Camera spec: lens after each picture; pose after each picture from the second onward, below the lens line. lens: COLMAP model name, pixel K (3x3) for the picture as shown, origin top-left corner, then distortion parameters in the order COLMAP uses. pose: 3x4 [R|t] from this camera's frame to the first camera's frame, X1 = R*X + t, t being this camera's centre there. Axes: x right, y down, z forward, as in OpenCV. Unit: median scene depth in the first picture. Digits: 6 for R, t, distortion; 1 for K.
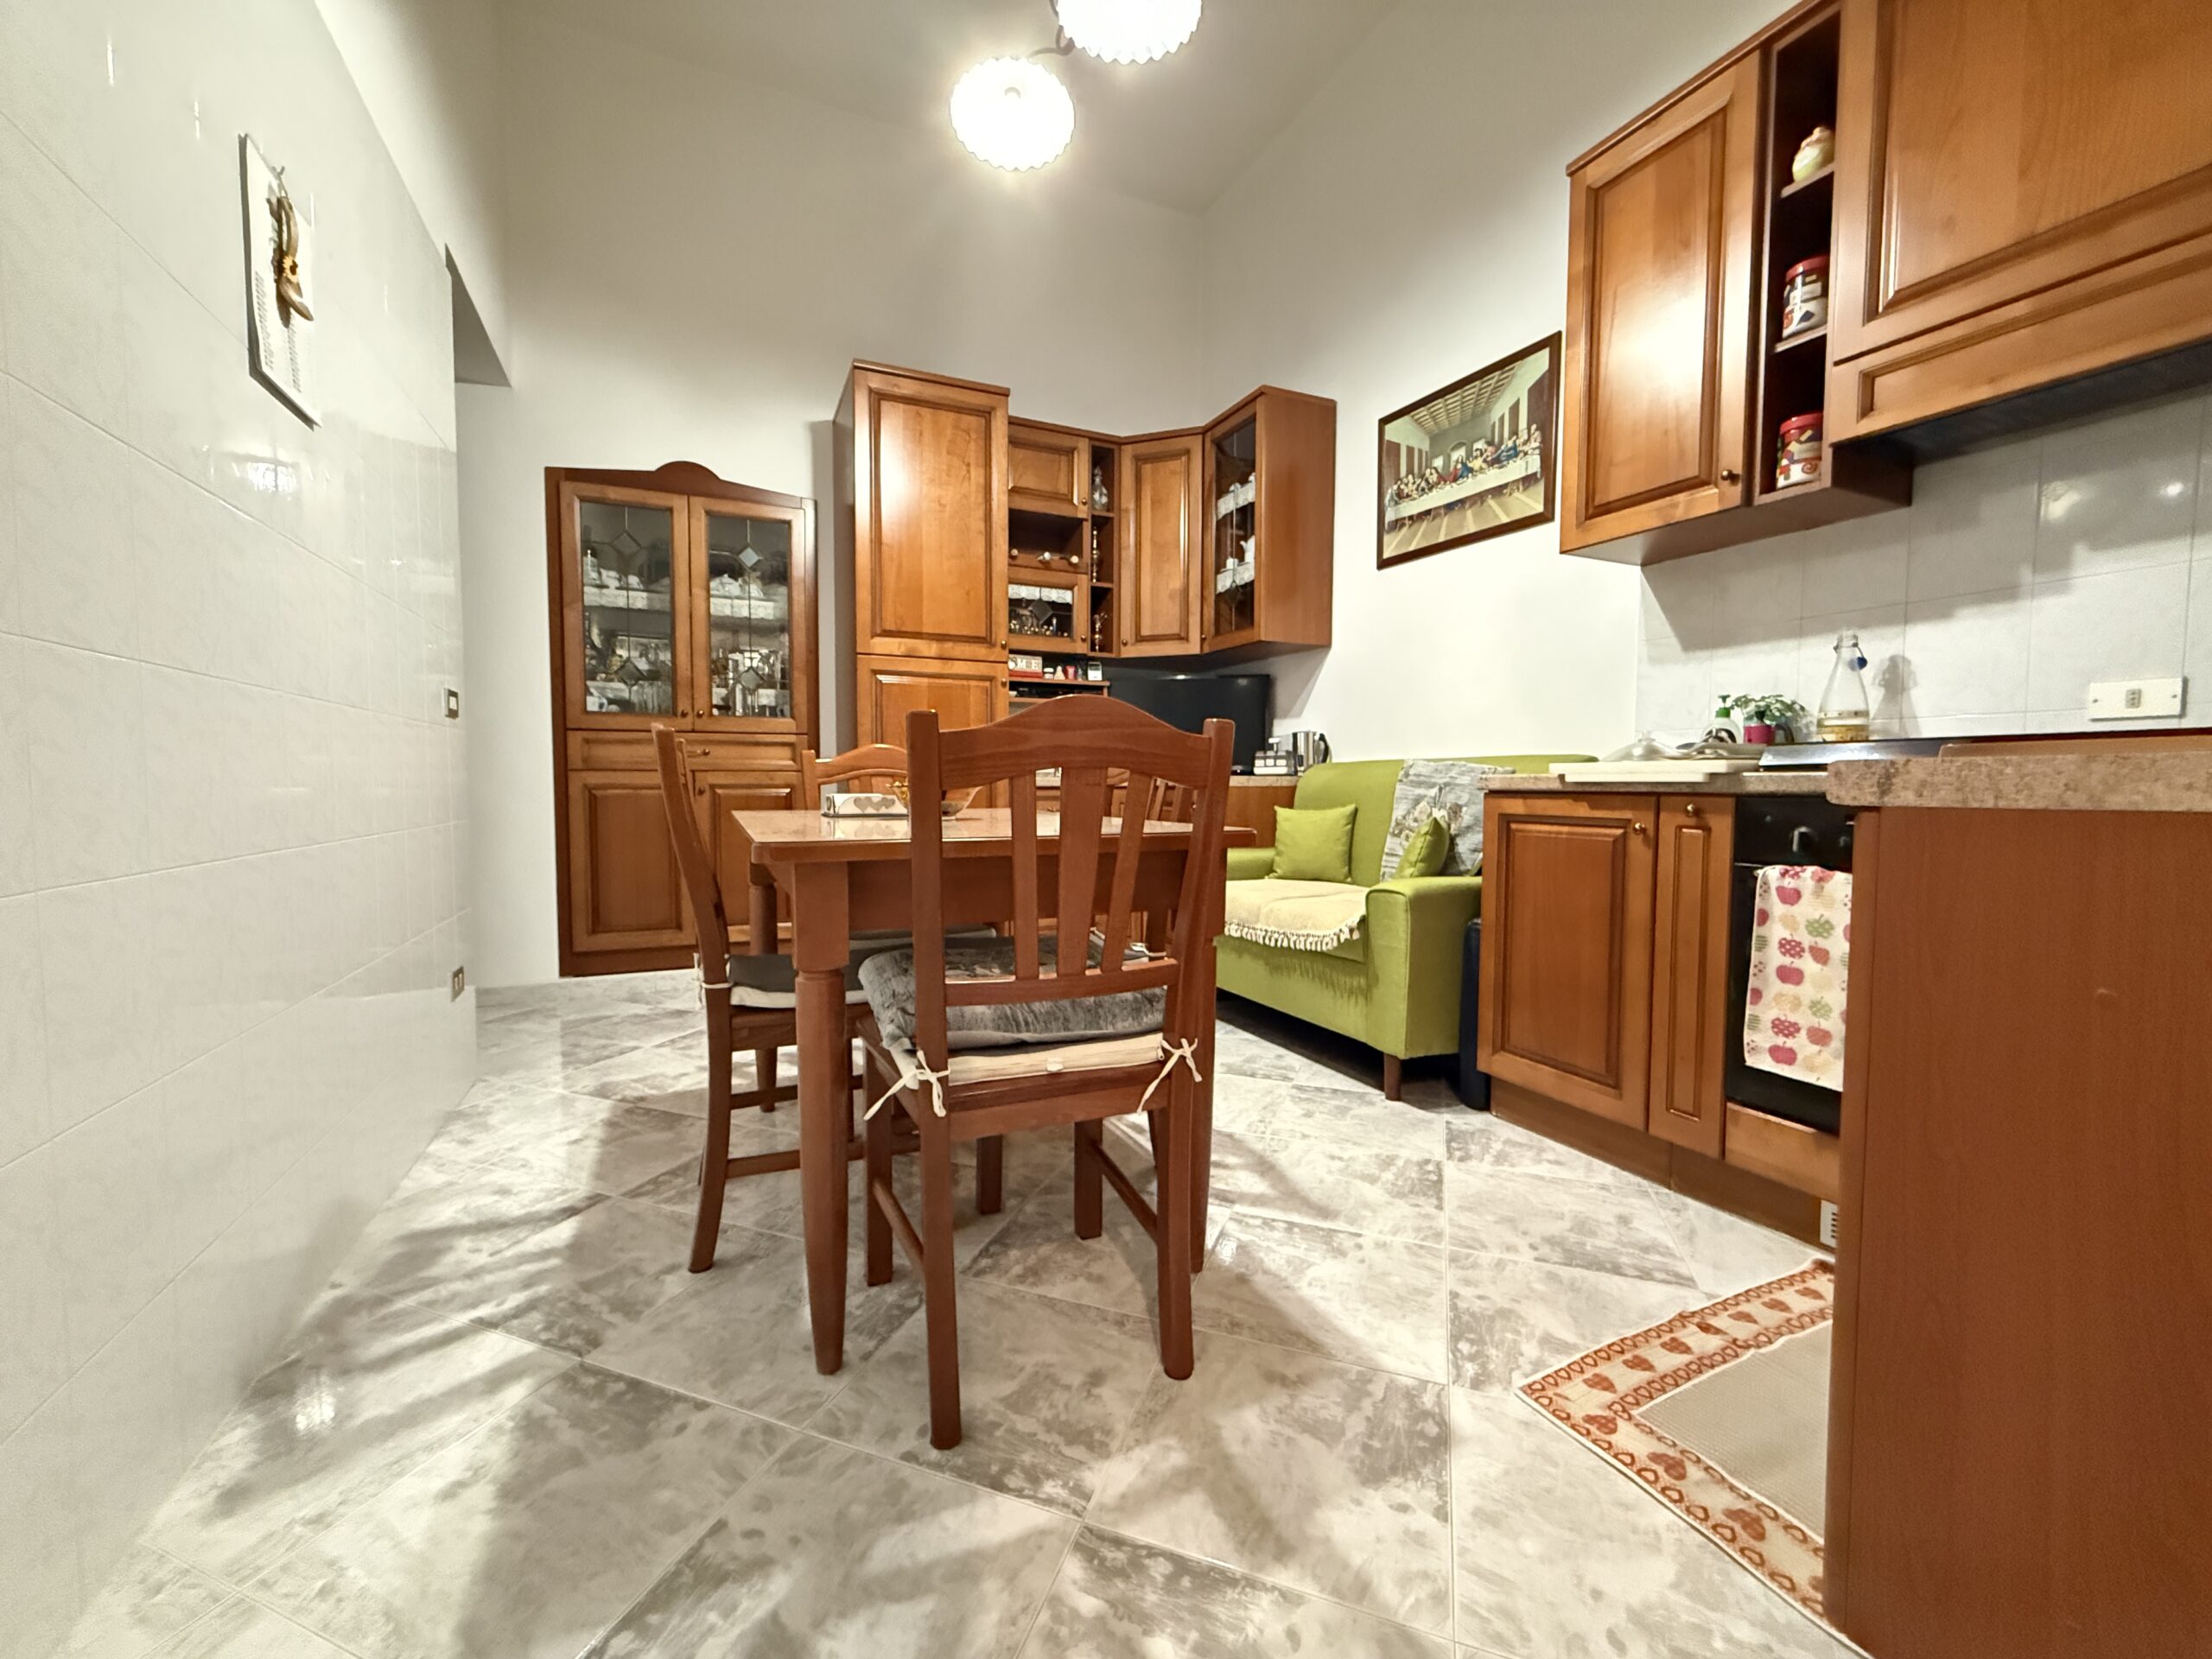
lens RADIAL K [[878.7, 0, 1102.0], [0, 878.7, 829.8], [0, 0, 1]] dist [-0.002685, 0.000416]
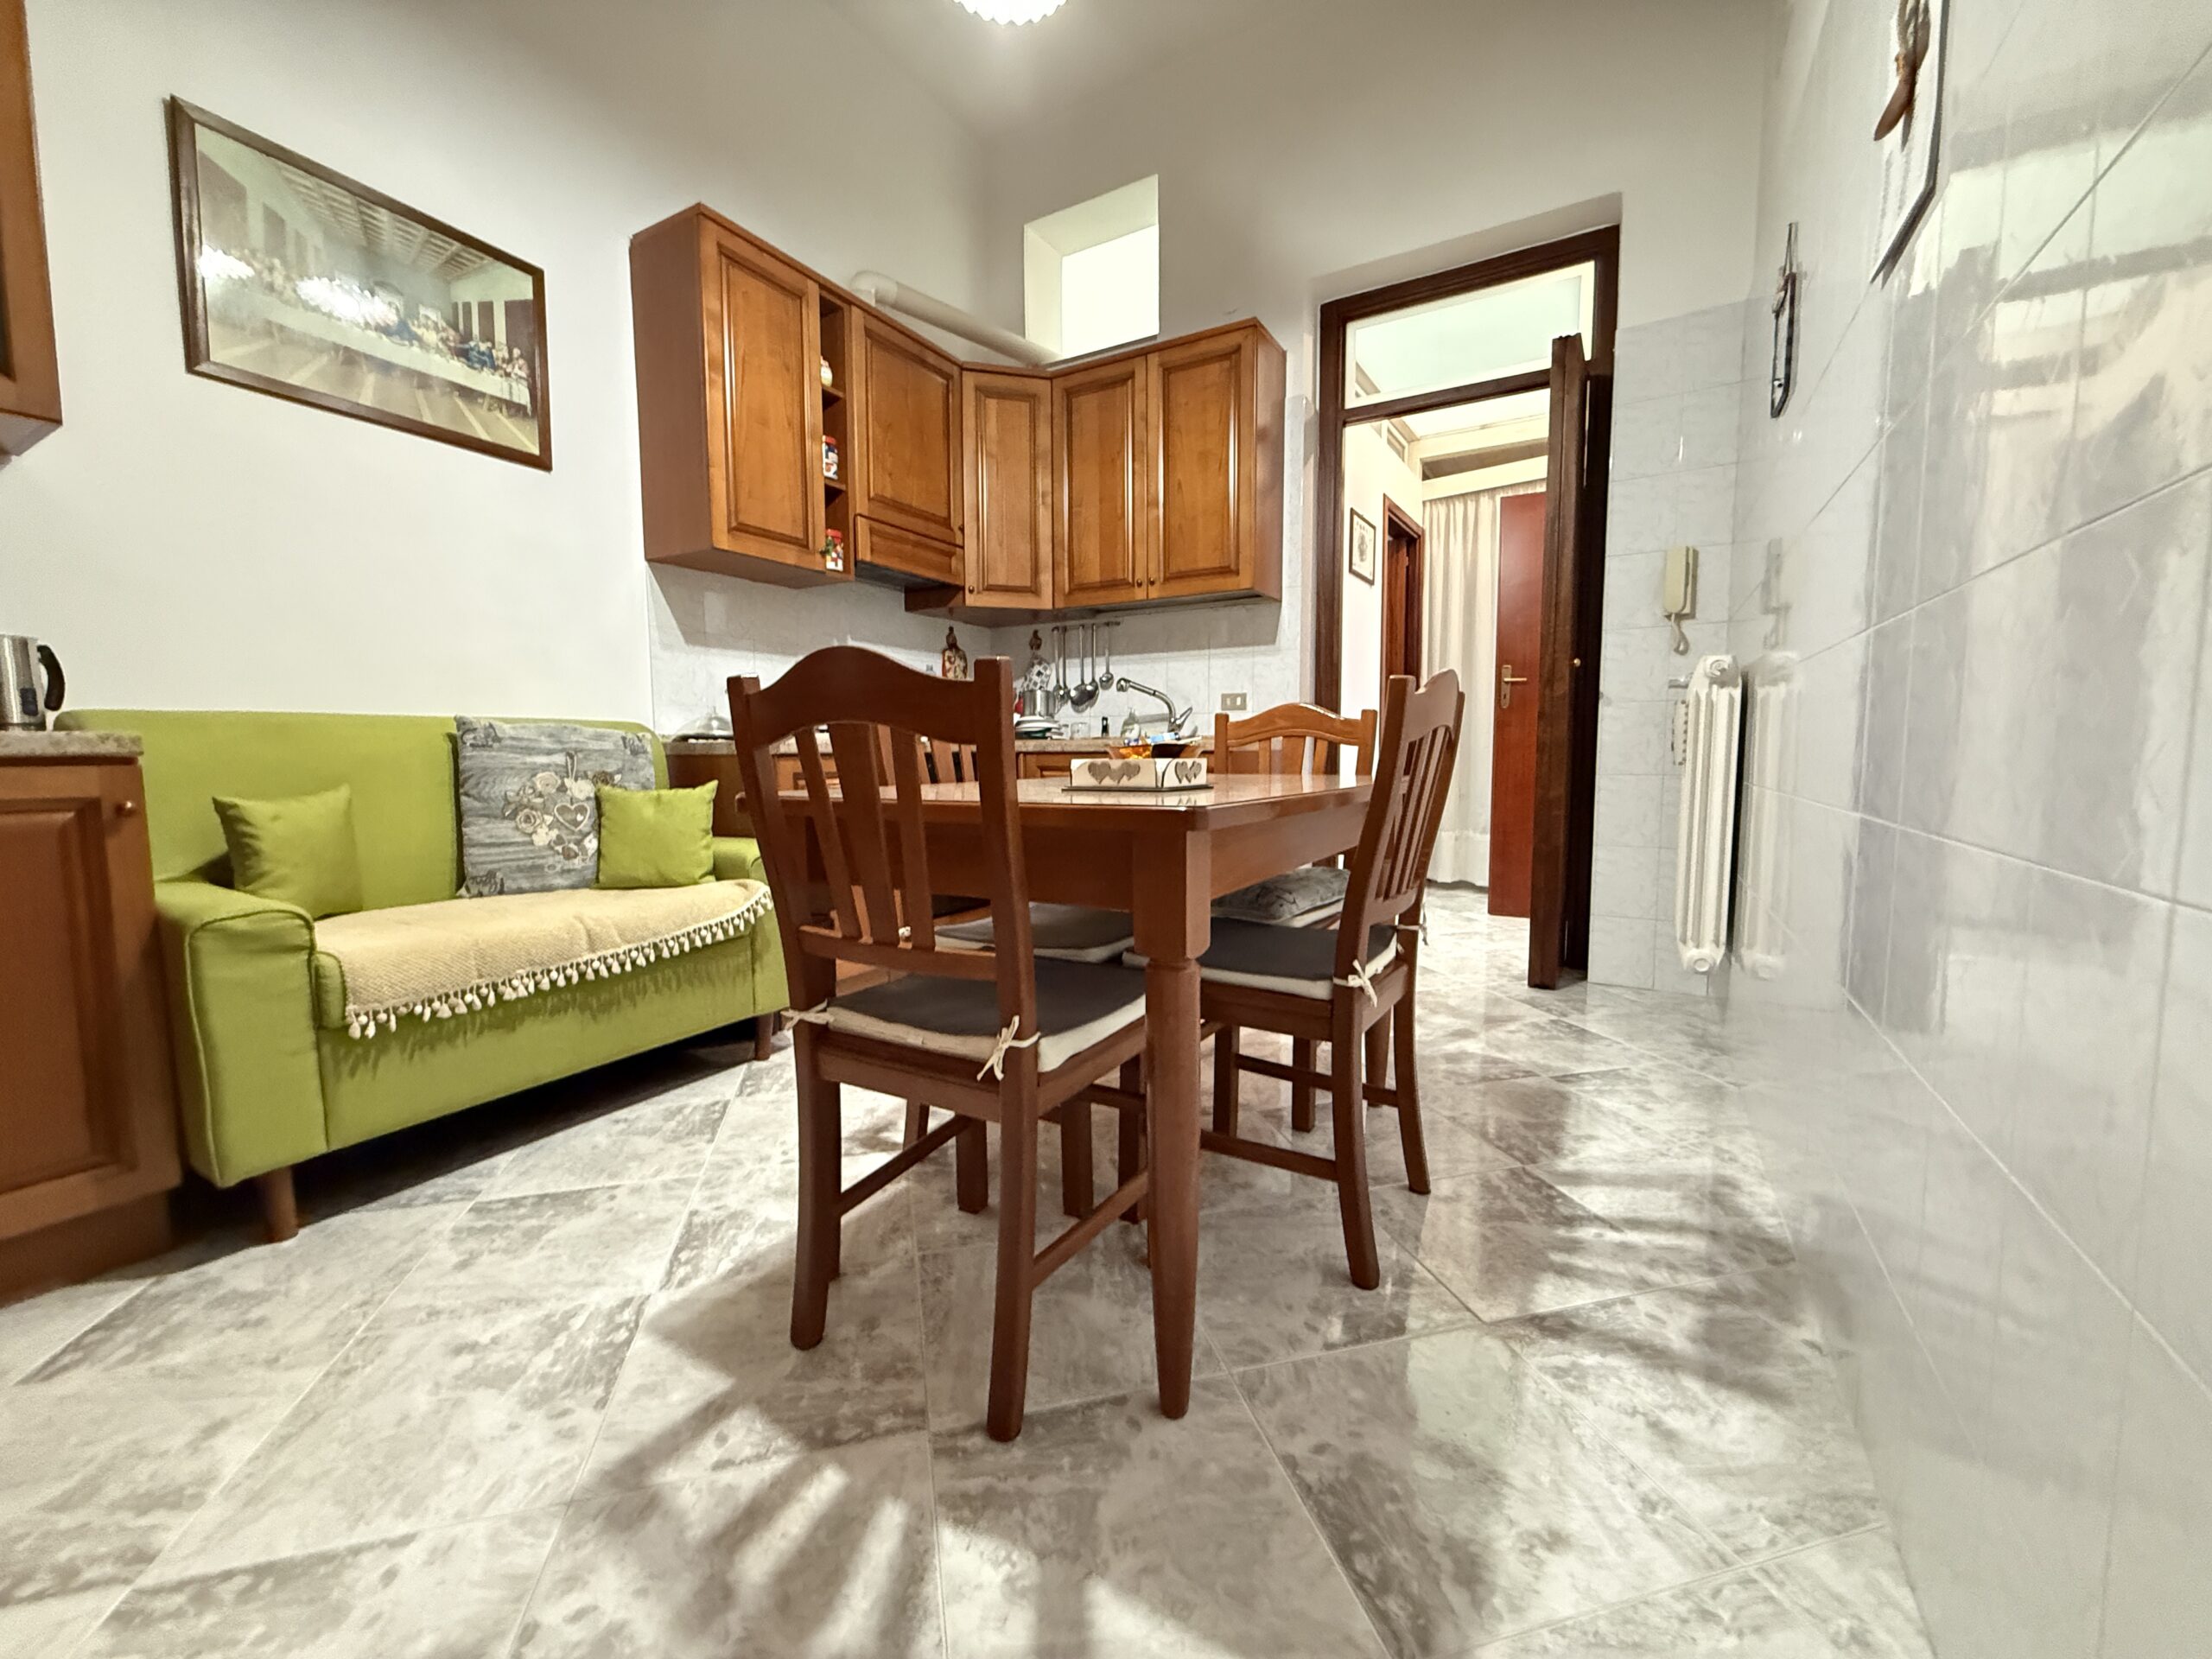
lens RADIAL K [[878.7, 0, 1099.1], [0, 878.7, 831.2], [0, 0, 1]] dist [-0.002685, 0.000416]
pose [[-0.569967, -0.072108, 0.818498, -0.700256], [0.050482, 0.991187, 0.122474, -0.059637], [-0.820116, 0.111126, -0.561303, 1.214470]]
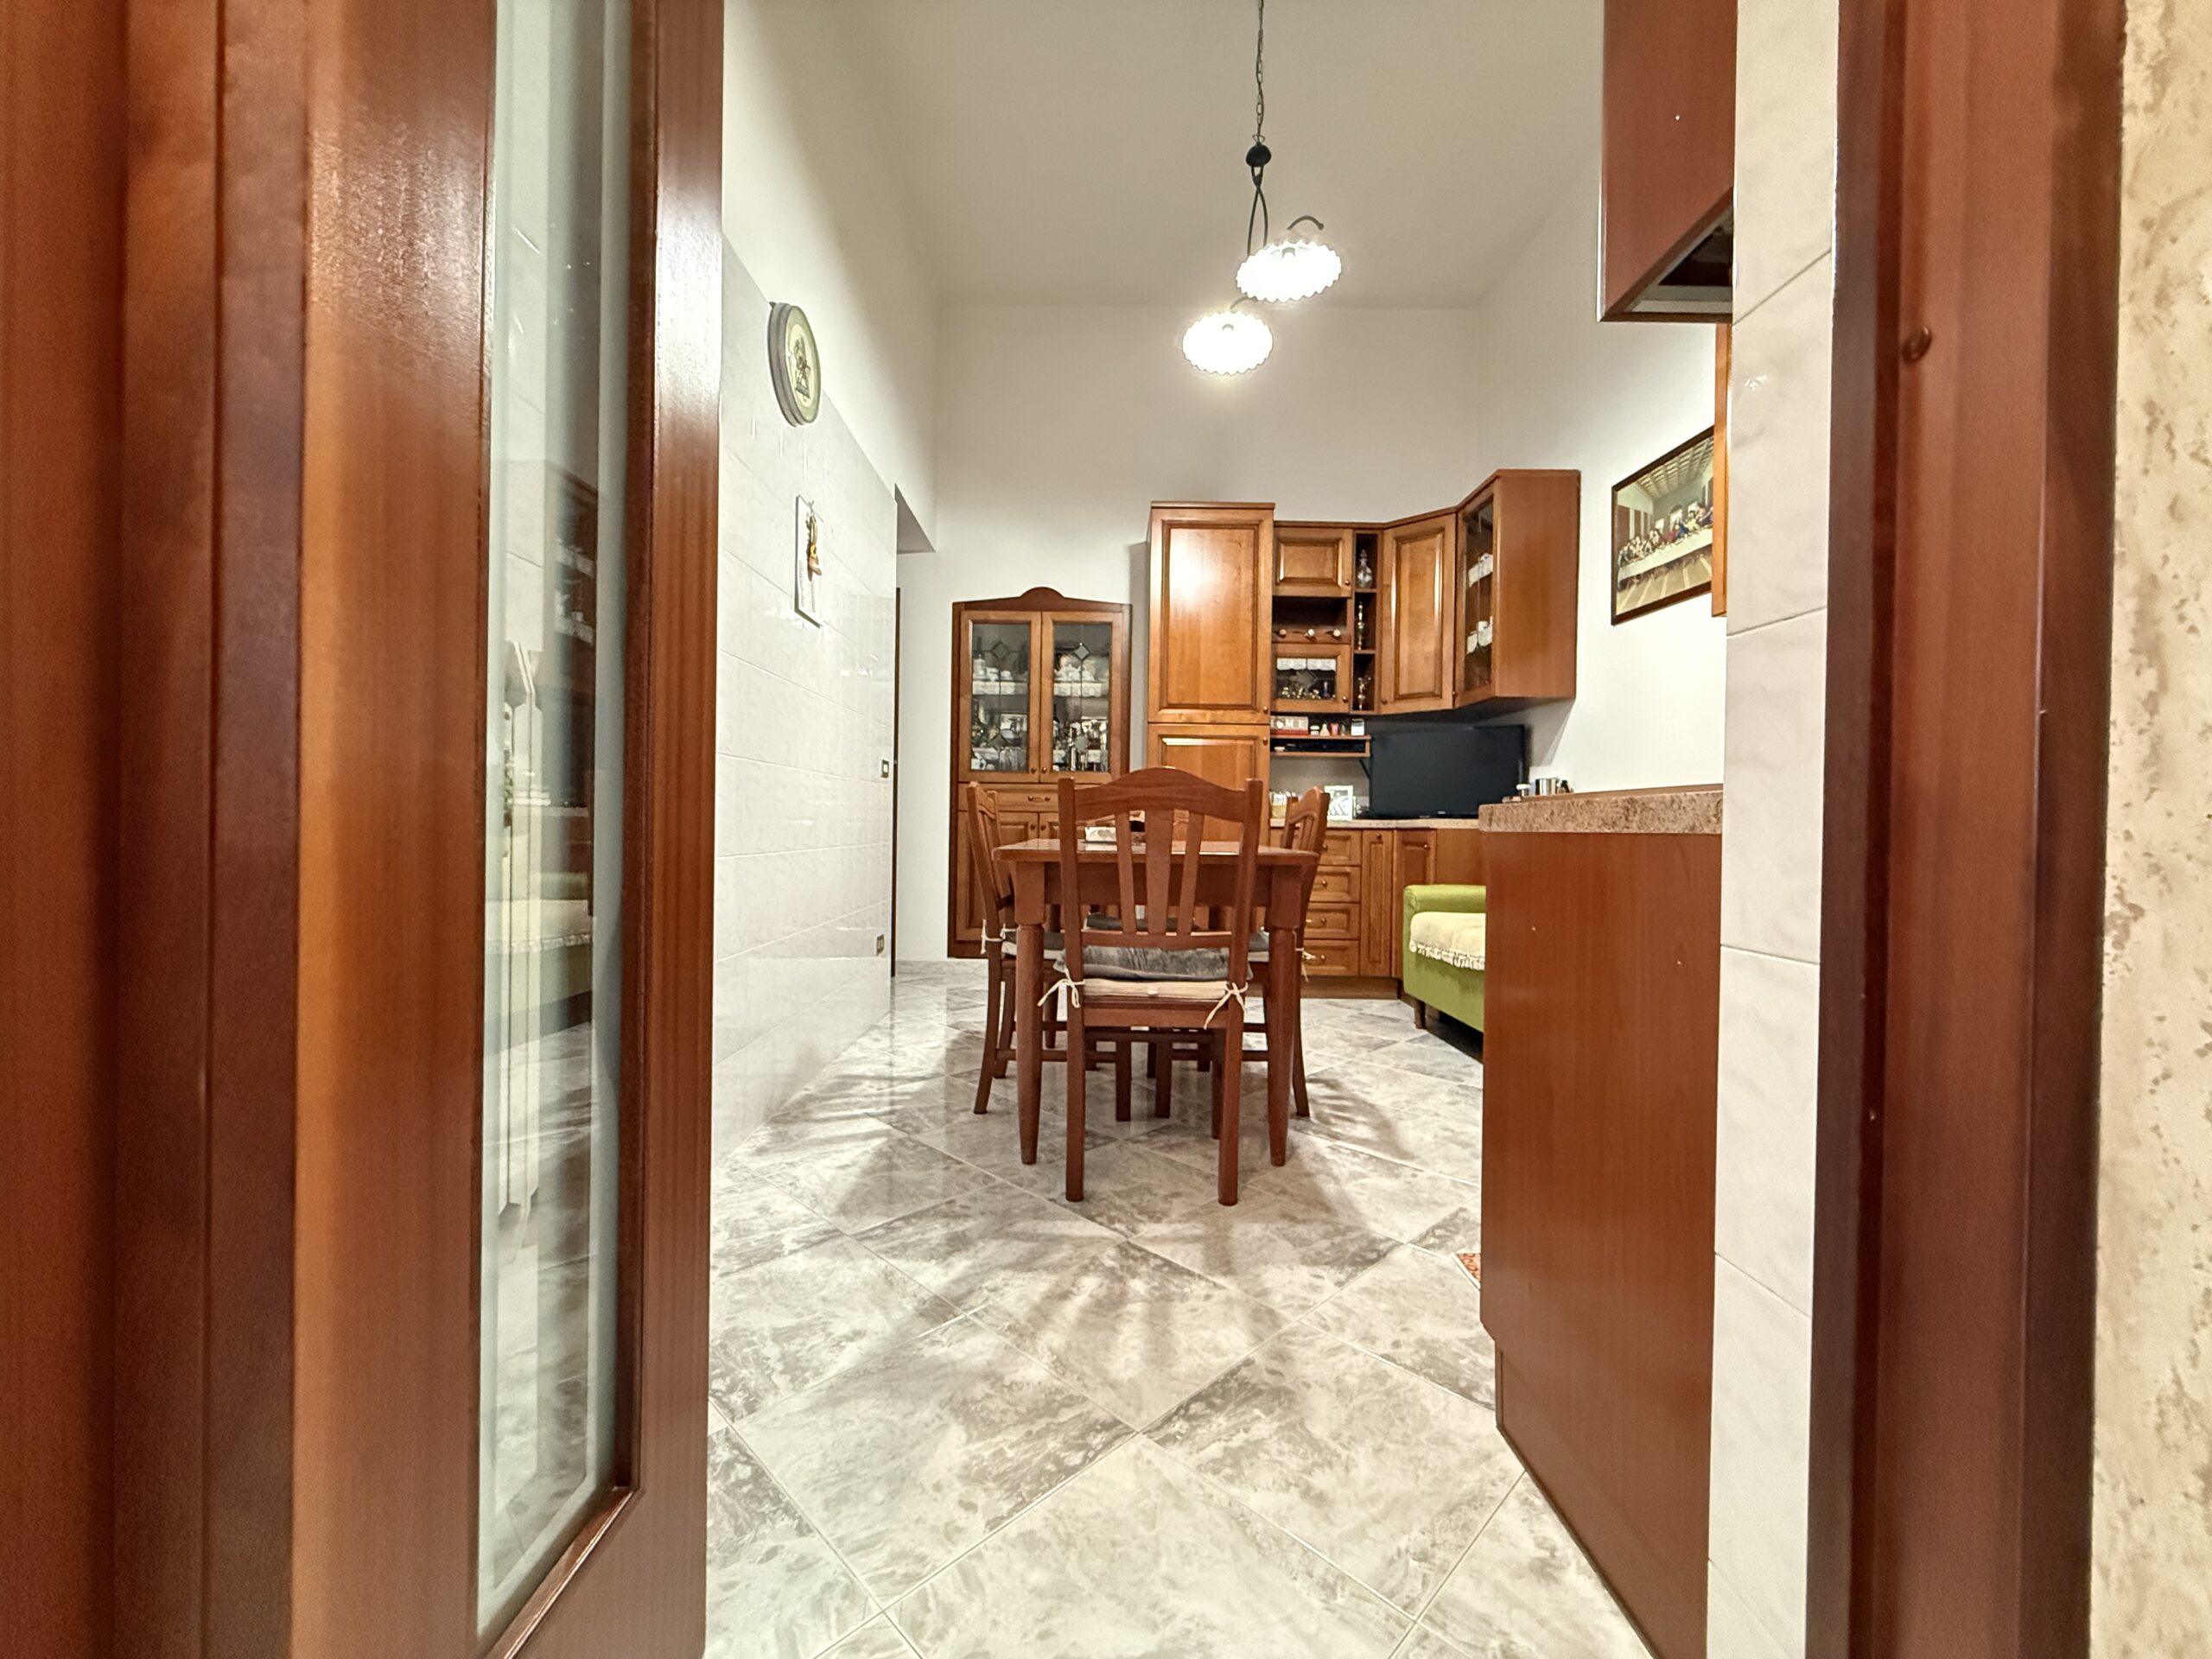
lens RADIAL K [[878.7, 0, 1104.8], [0, 878.7, 832.3], [0, 0, 1]] dist [-0.002685, 0.000416]
pose [[0.911663, 0.014960, -0.410665, 0.272361], [-0.034623, 0.998580, -0.040484, 0.021929], [0.409477, 0.051126, 0.910887, -0.275749]]
